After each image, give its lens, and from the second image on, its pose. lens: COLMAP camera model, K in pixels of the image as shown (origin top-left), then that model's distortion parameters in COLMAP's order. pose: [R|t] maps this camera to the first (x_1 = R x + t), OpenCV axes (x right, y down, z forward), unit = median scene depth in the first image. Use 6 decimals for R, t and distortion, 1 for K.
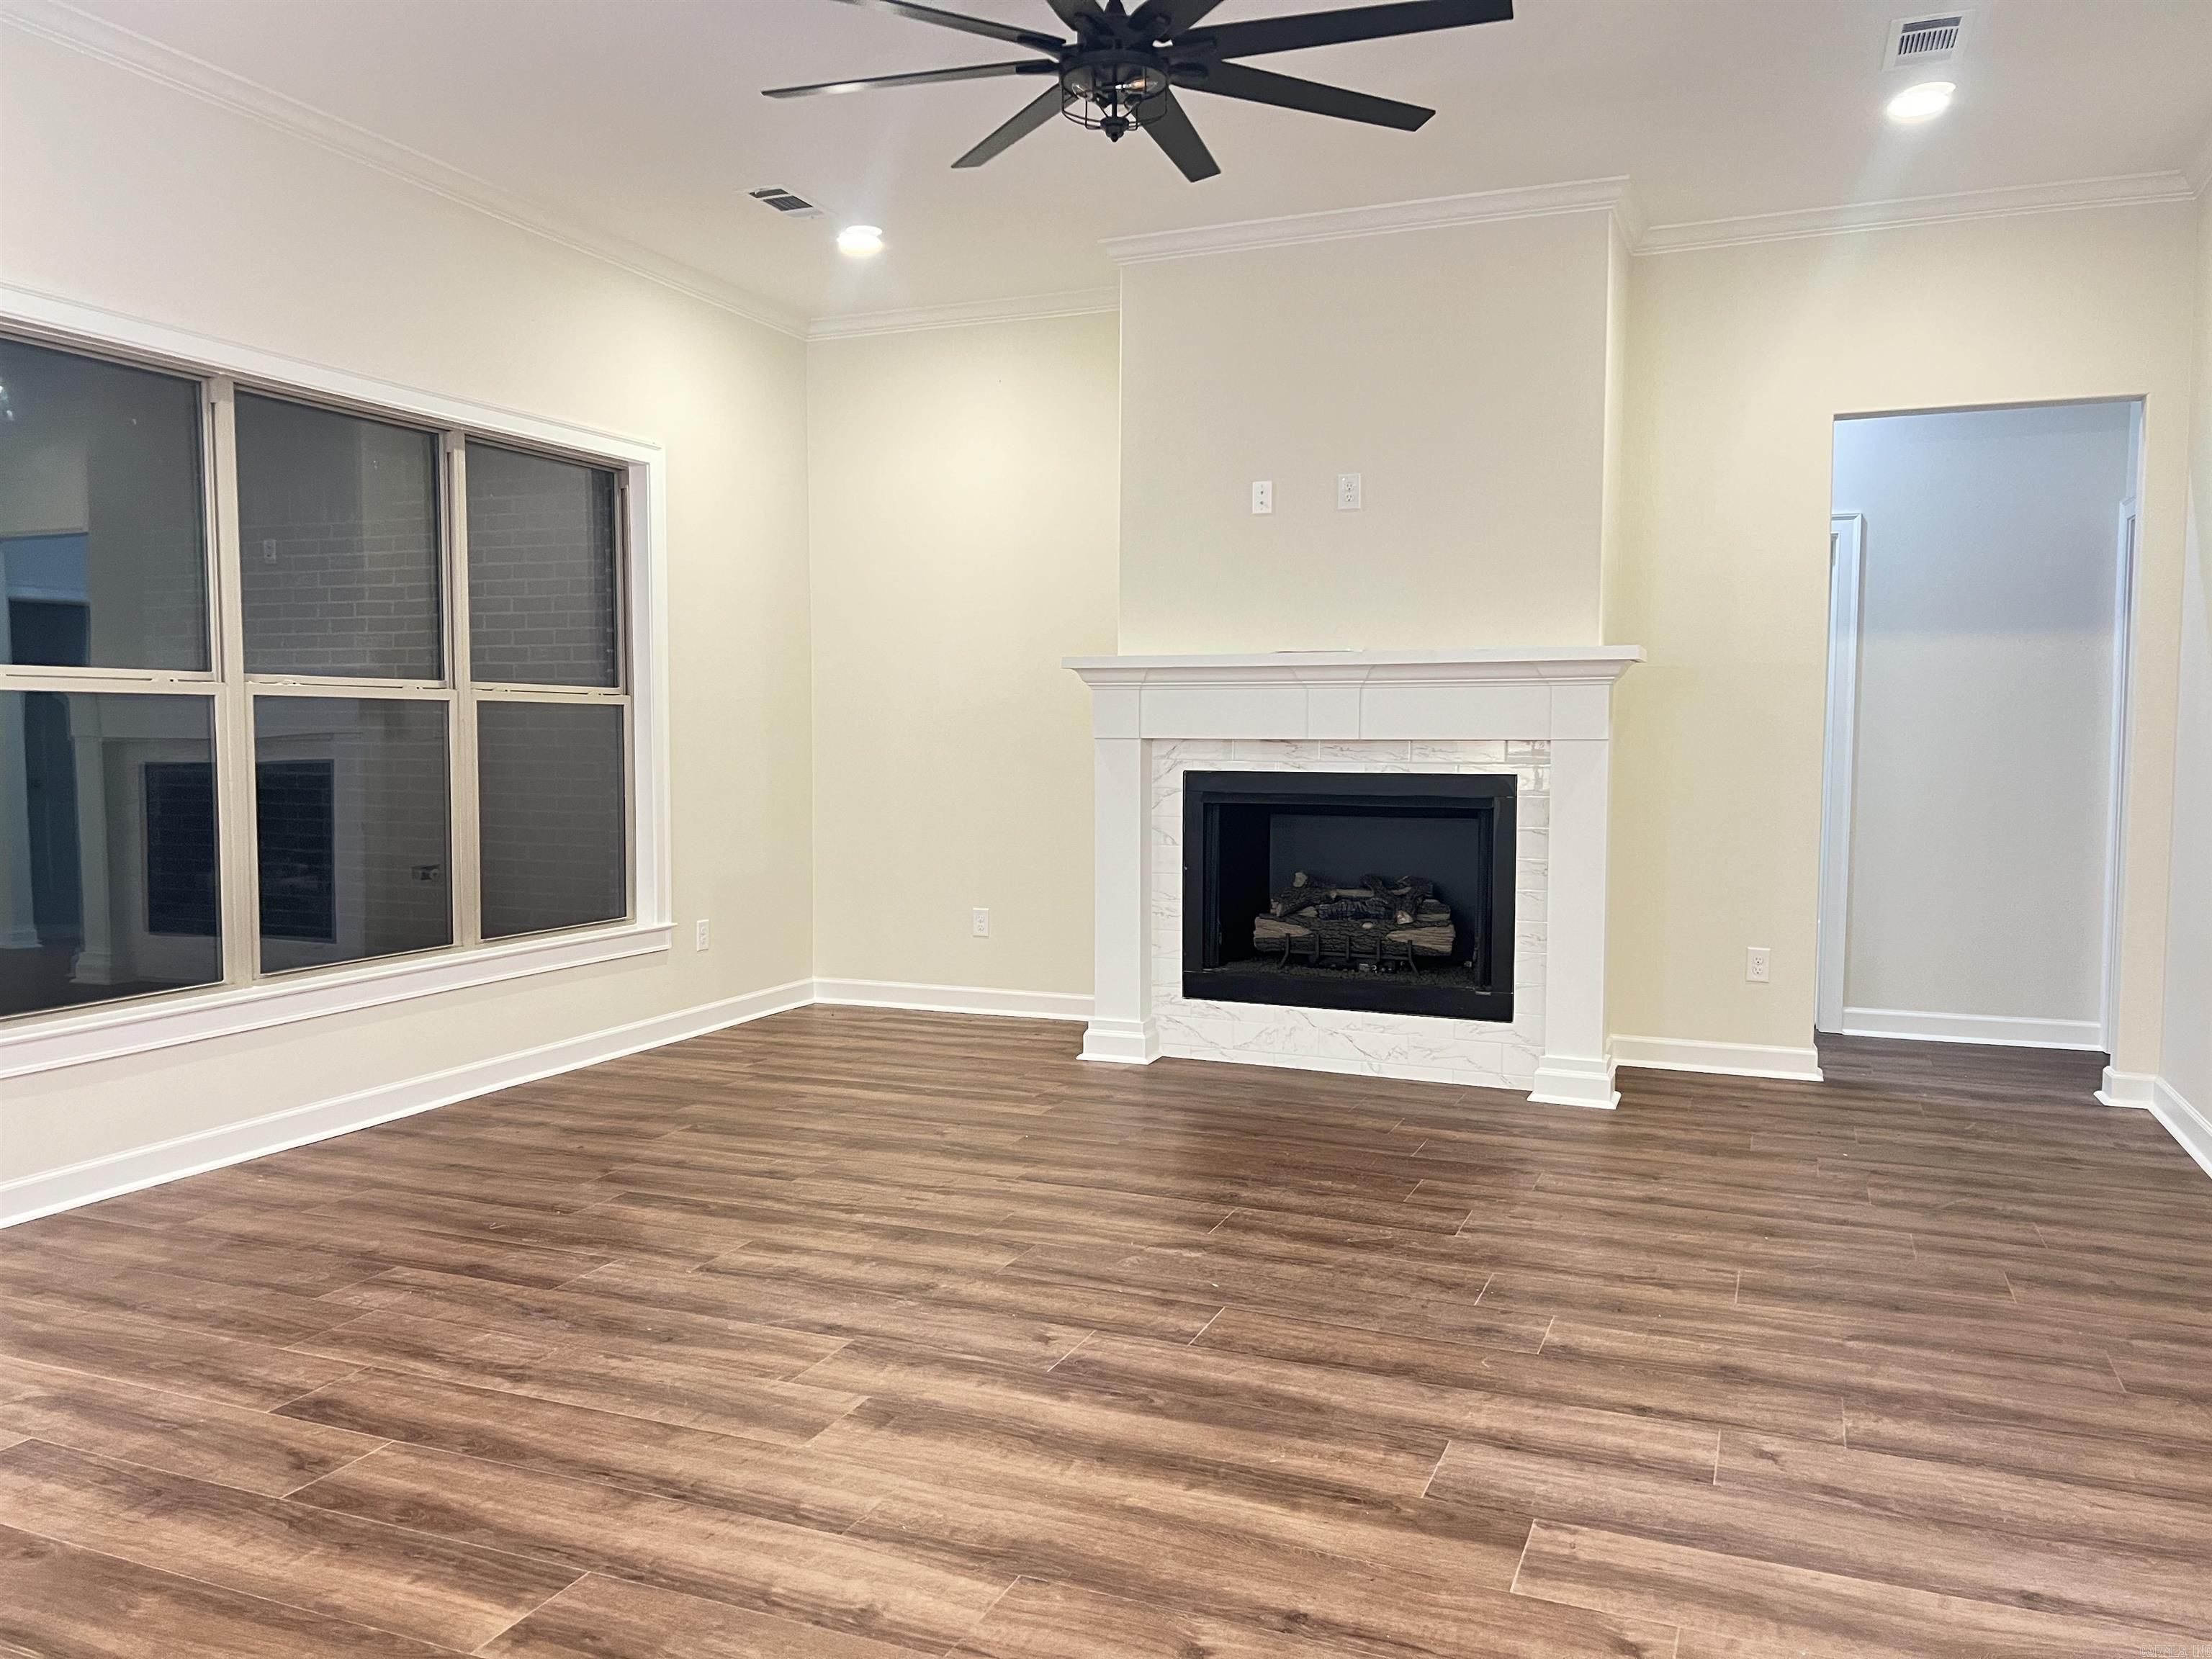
lens RADIAL K [[1671.8, 0, 1098.1], [0, 1671.8, 826.1], [0, 0, 1]] dist [0.051331, -0.055517]
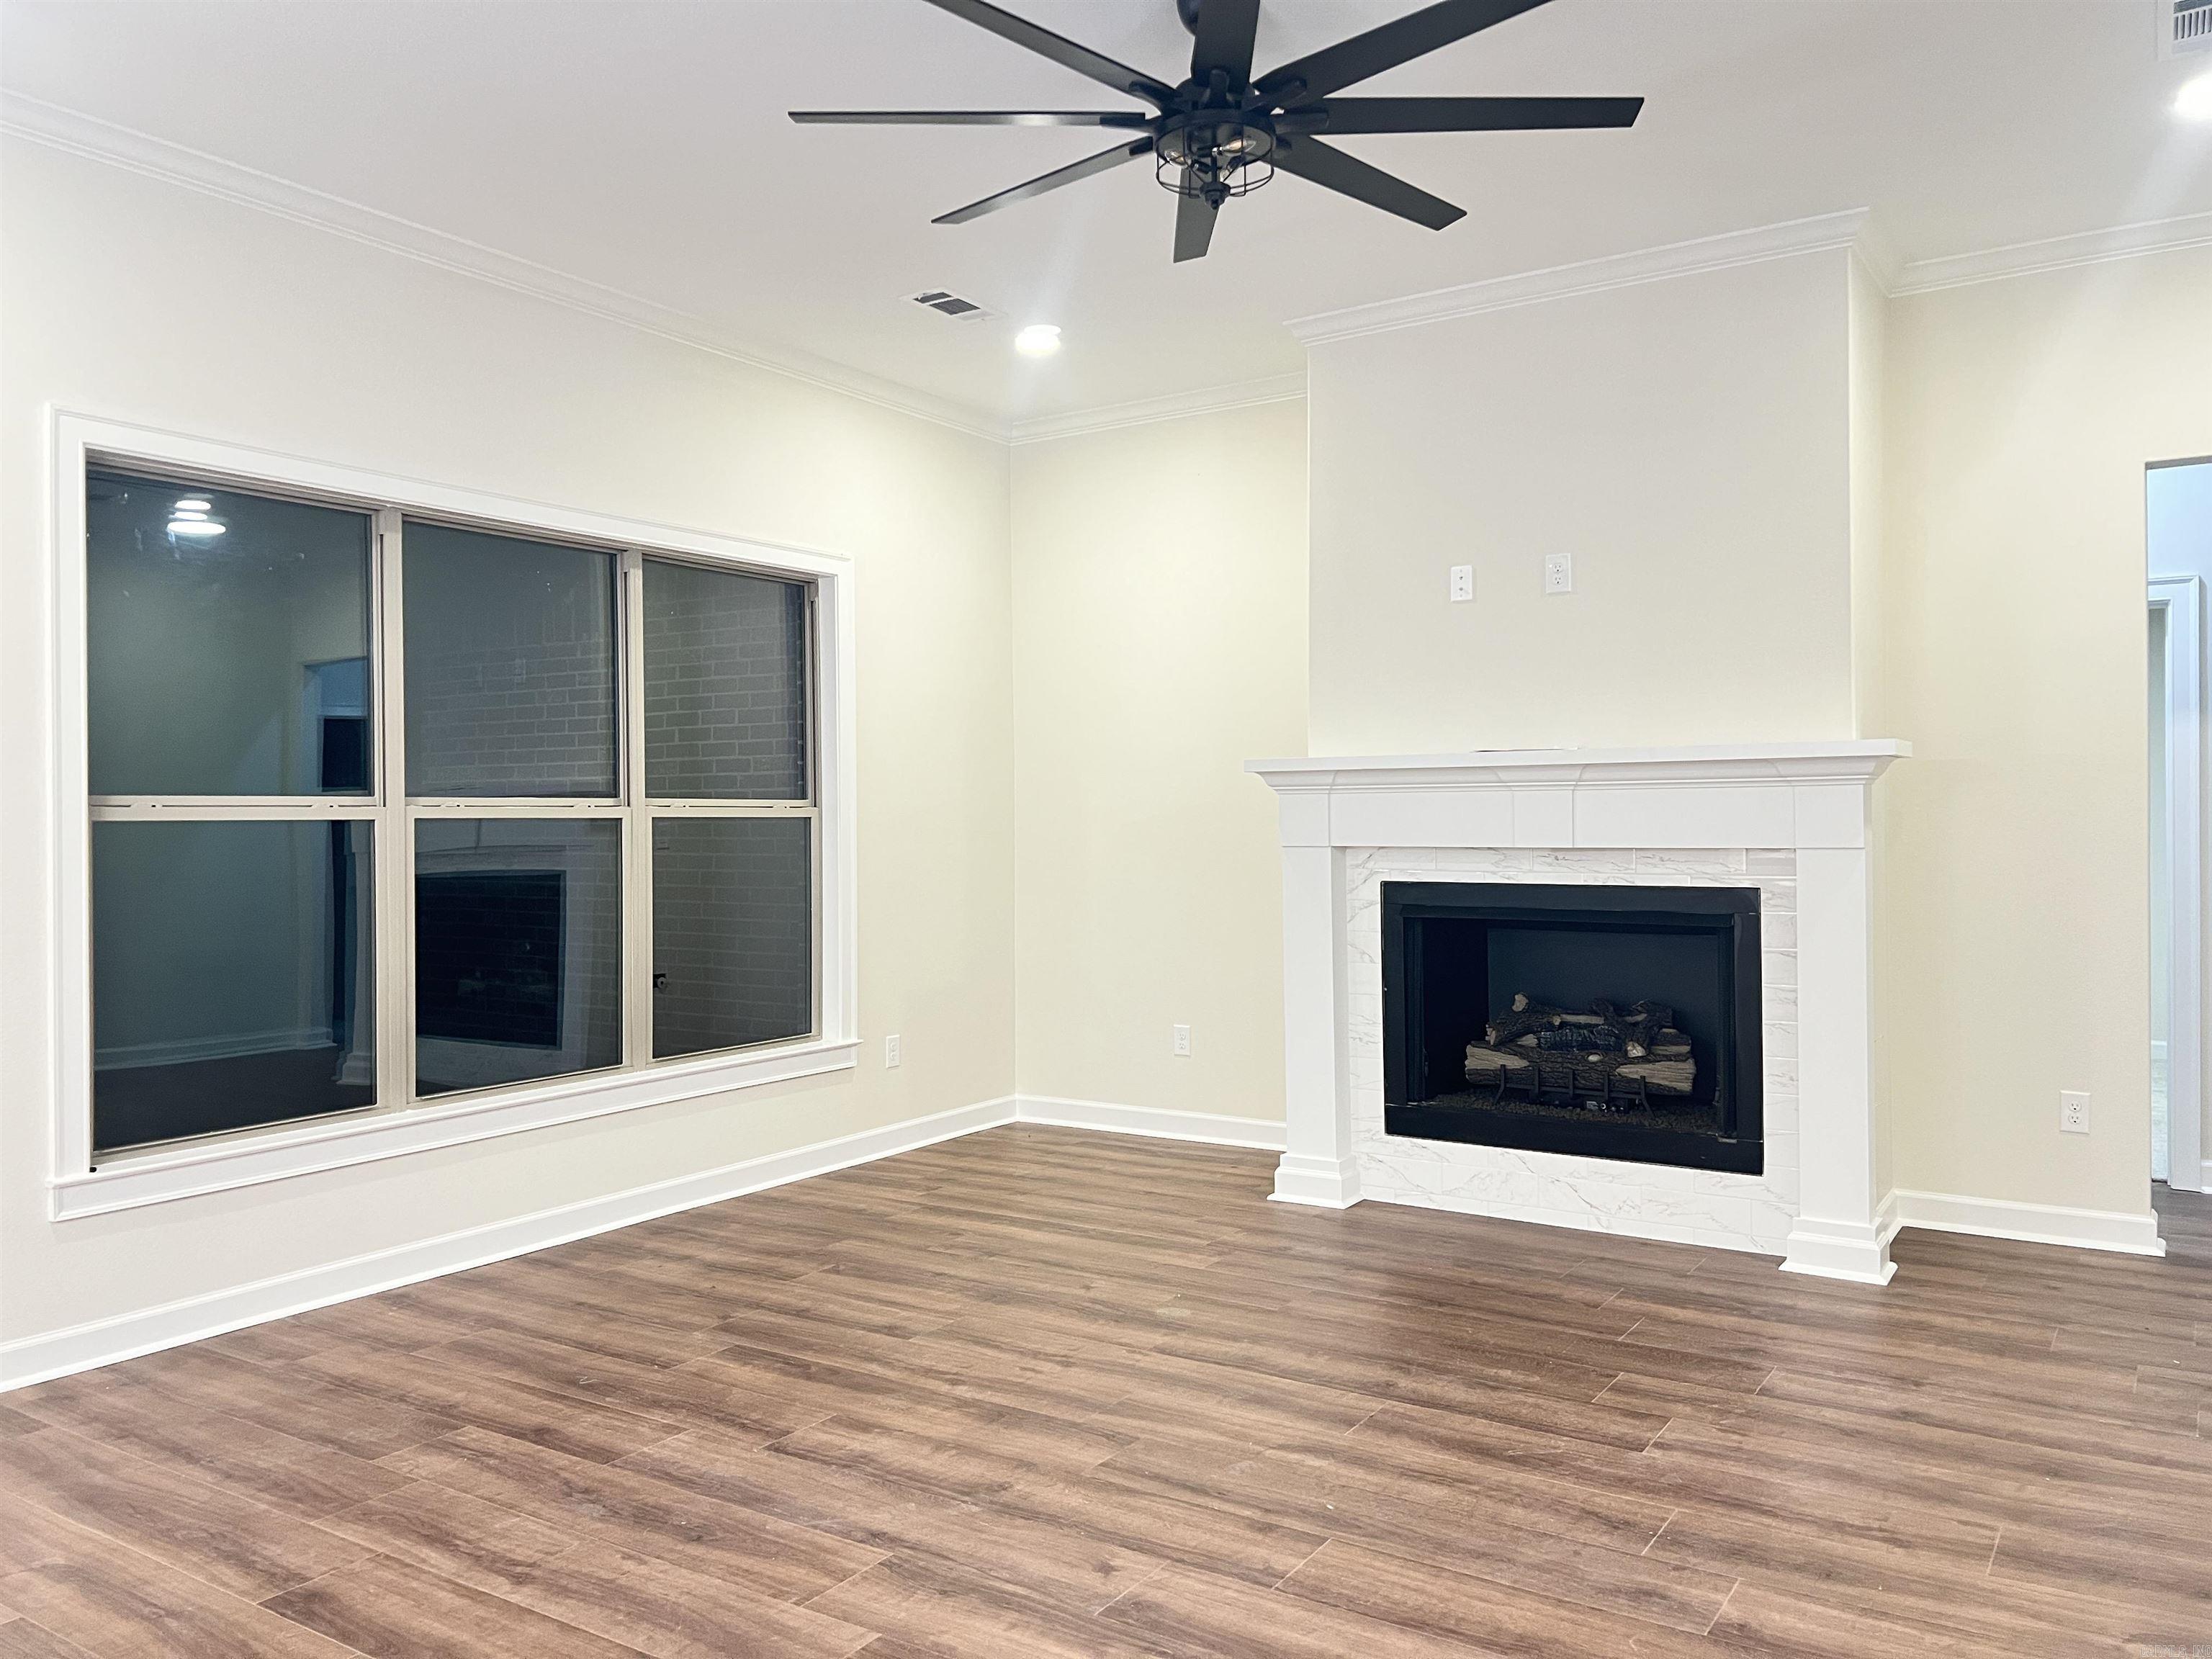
lens RADIAL K [[1671.8, 0, 1101.9], [0, 1671.8, 810.4], [0, 0, 1]] dist [0.051331, -0.055517]
pose [[0.982402, -0.012570, -0.186356, 0.101113], [0.000840, 0.998020, -0.062889, -0.021161], [0.186777, 0.061626, 0.980468, 0.100273]]
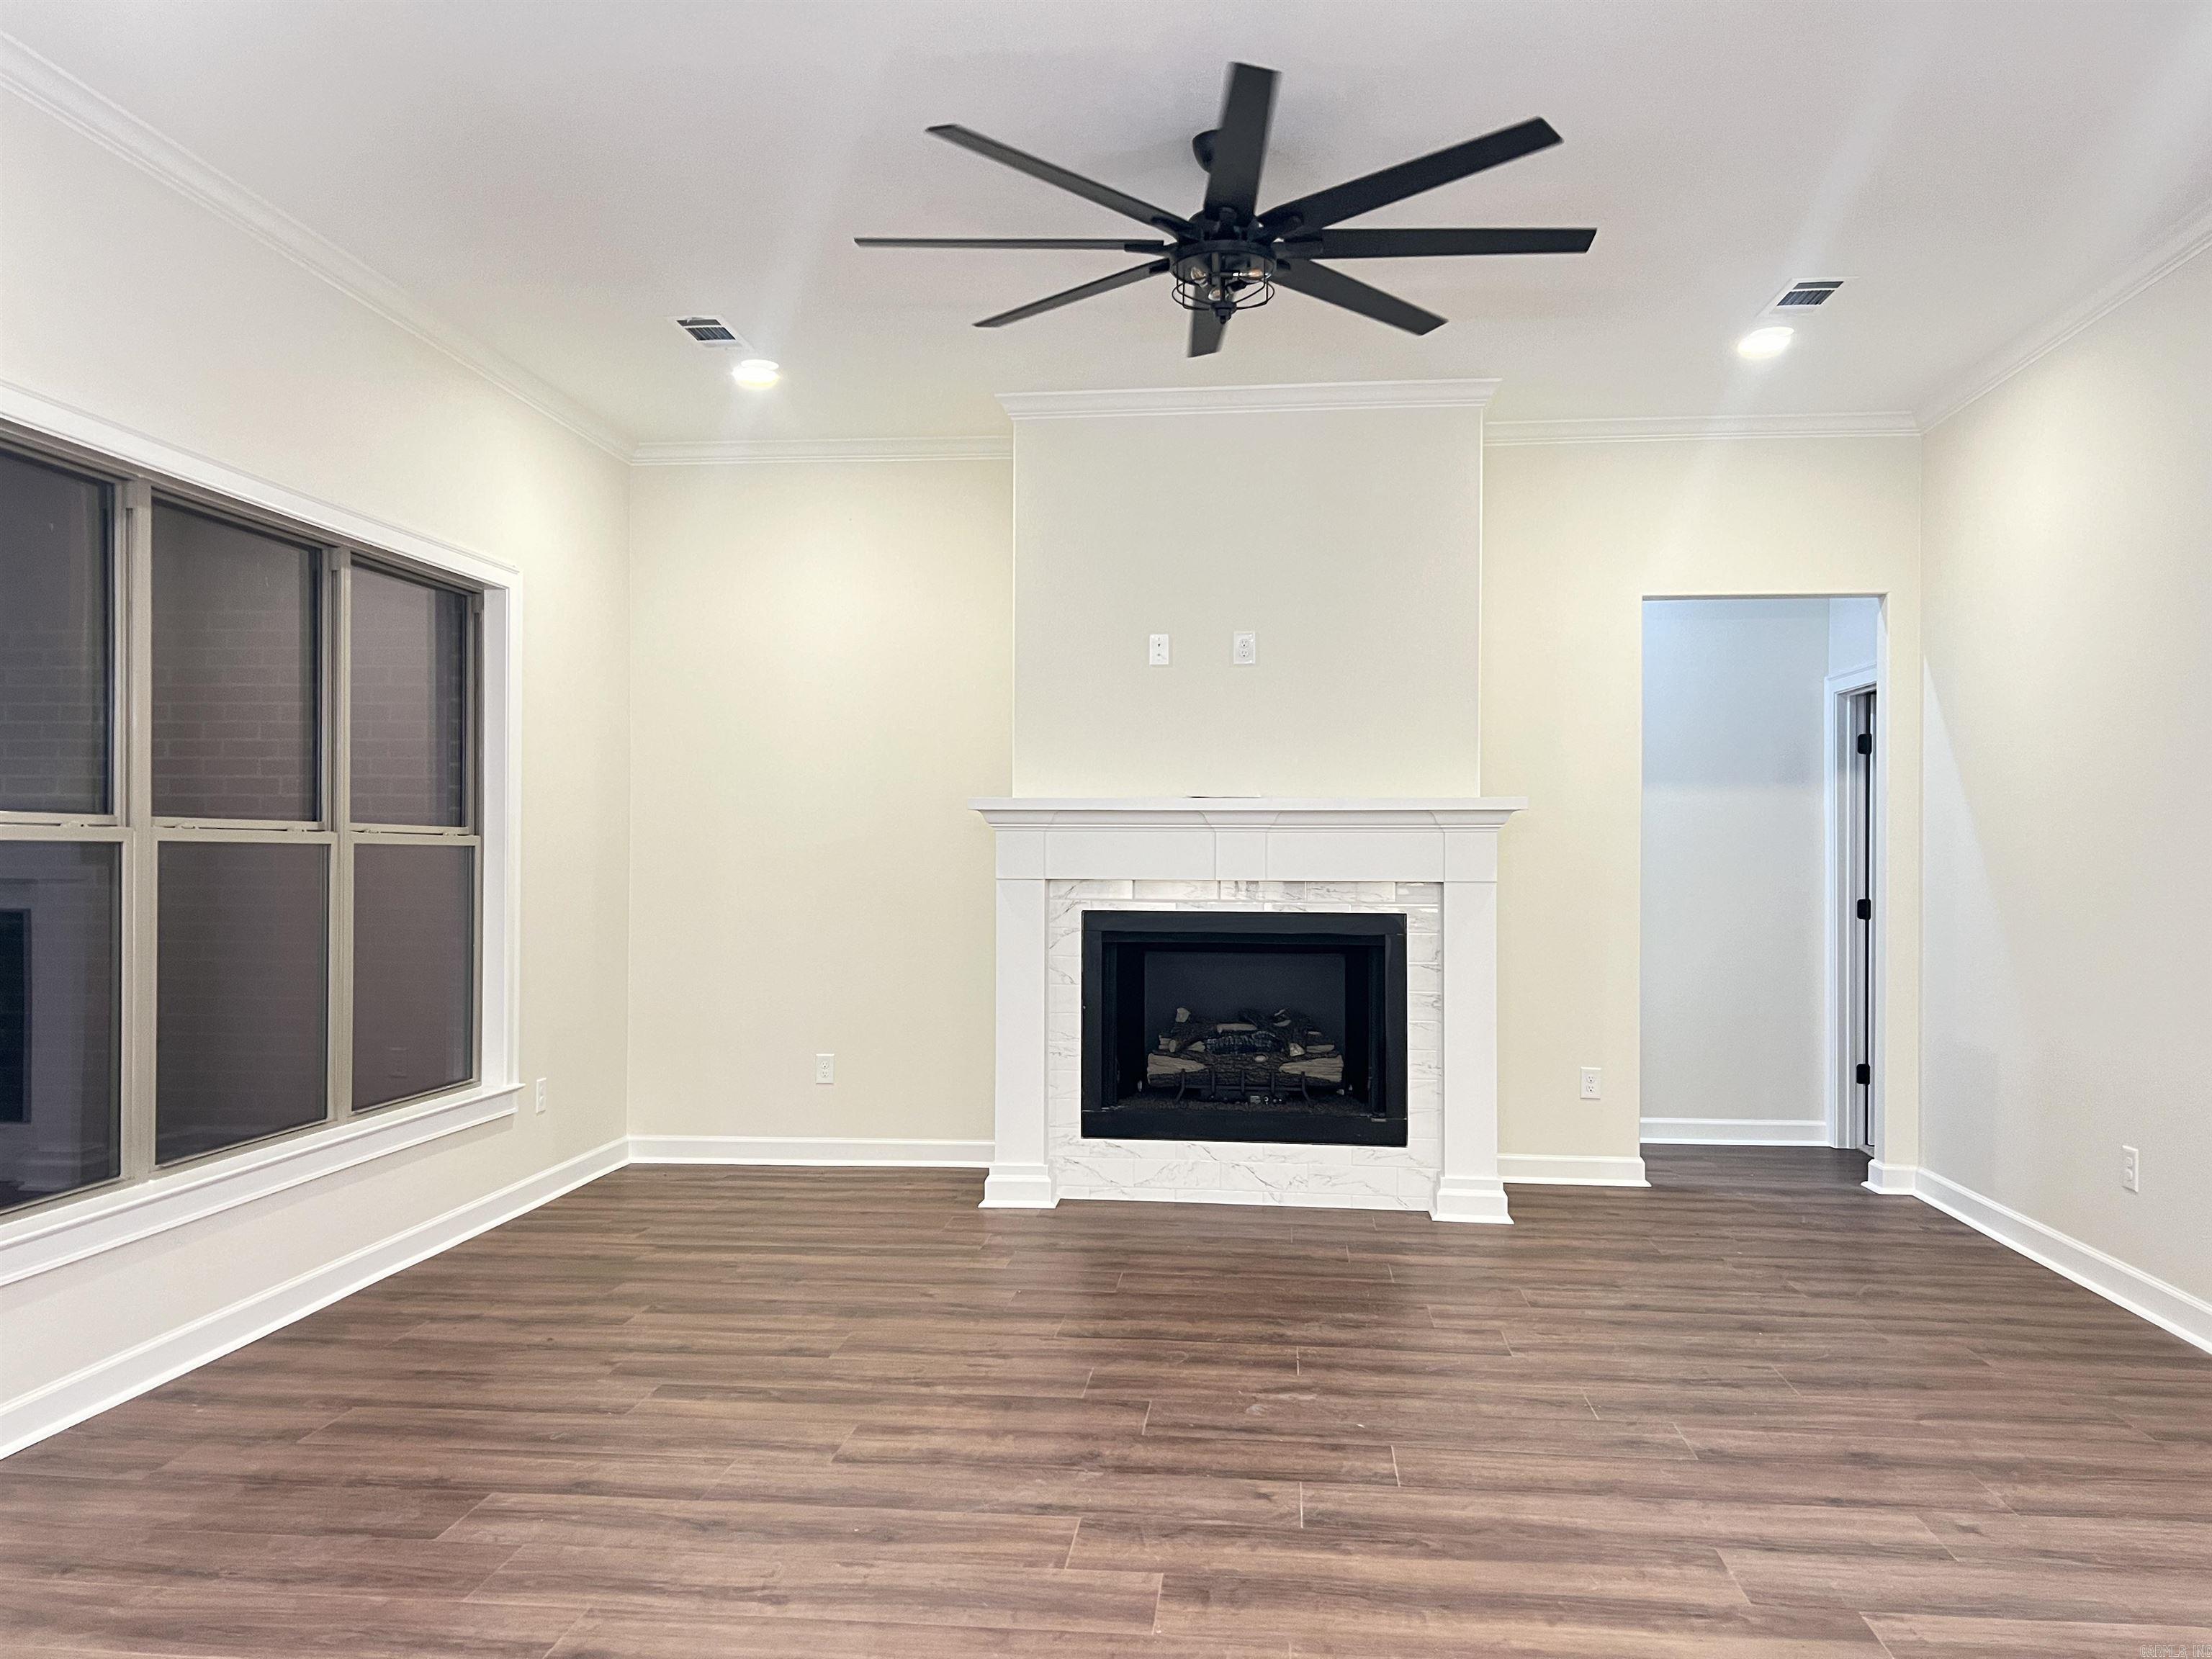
lens RADIAL K [[1671.8, 0, 1110.5], [0, 1671.8, 836.8], [0, 0, 1]] dist [0.051331, -0.055517]
pose [[0.957869, 0.002952, 0.287191, -0.314434], [0.016163, 0.997808, -0.064164, -0.018103], [-0.286751, 0.066102, 0.955722, 0.031403]]
